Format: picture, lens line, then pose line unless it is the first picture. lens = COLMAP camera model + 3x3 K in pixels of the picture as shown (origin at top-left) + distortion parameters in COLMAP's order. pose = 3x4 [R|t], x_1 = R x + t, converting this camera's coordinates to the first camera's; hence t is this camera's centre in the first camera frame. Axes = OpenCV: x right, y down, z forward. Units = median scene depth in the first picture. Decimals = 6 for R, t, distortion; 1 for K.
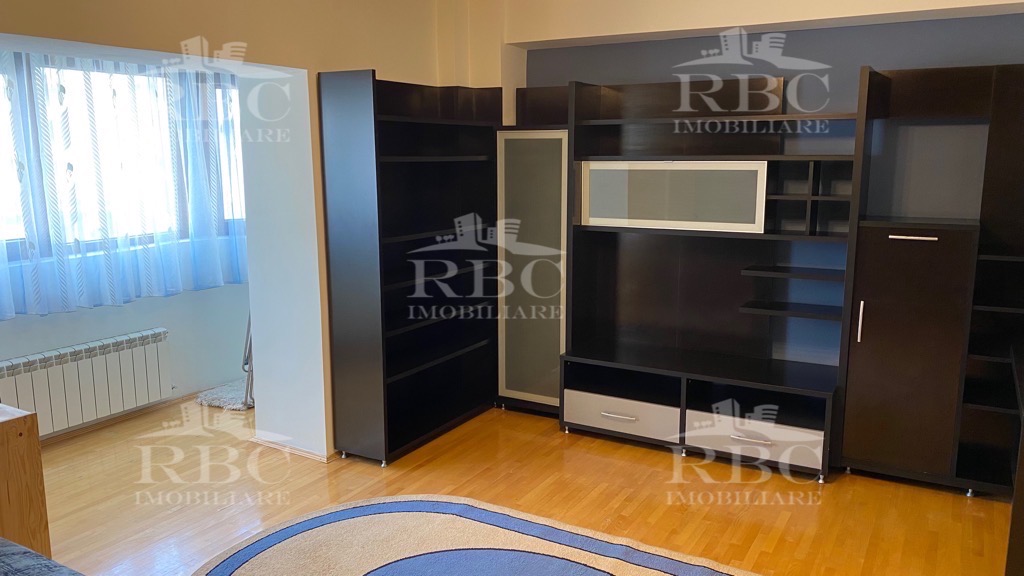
lens RADIAL K [[772.0, 0, 509.1], [0, 772.0, 261.4], [0, 0, 1]] dist [0.081200, -0.133400]
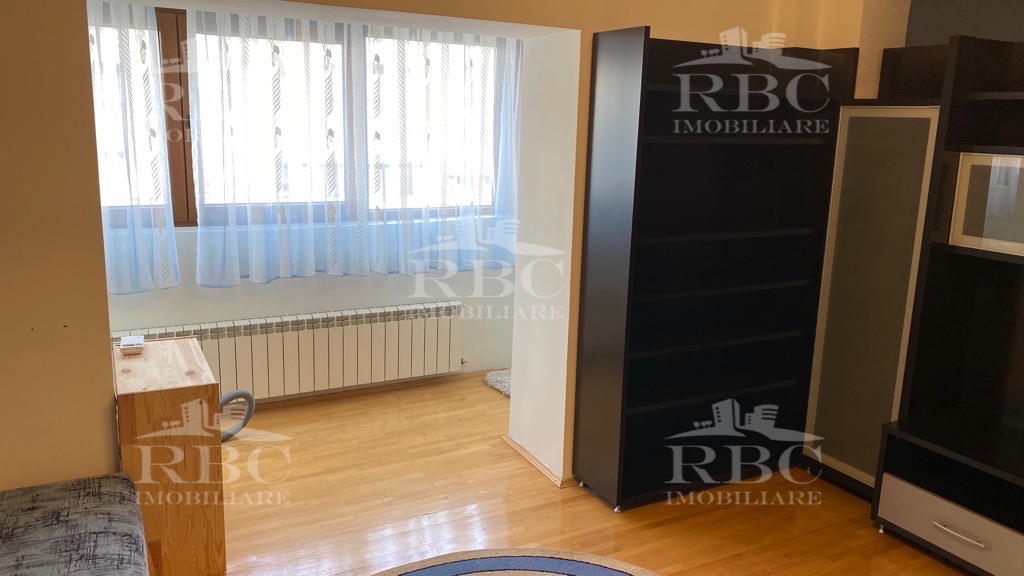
lens RADIAL K [[772.0, 0, 509.1], [0, 772.0, 261.4], [0, 0, 1]] dist [0.081200, -0.133400]
pose [[0.855792, 0.118606, -0.503540, 0.115117], [-0.103960, 0.992936, 0.057194, -0.032655], [0.506766, 0.003402, 0.862077, 0.206533]]
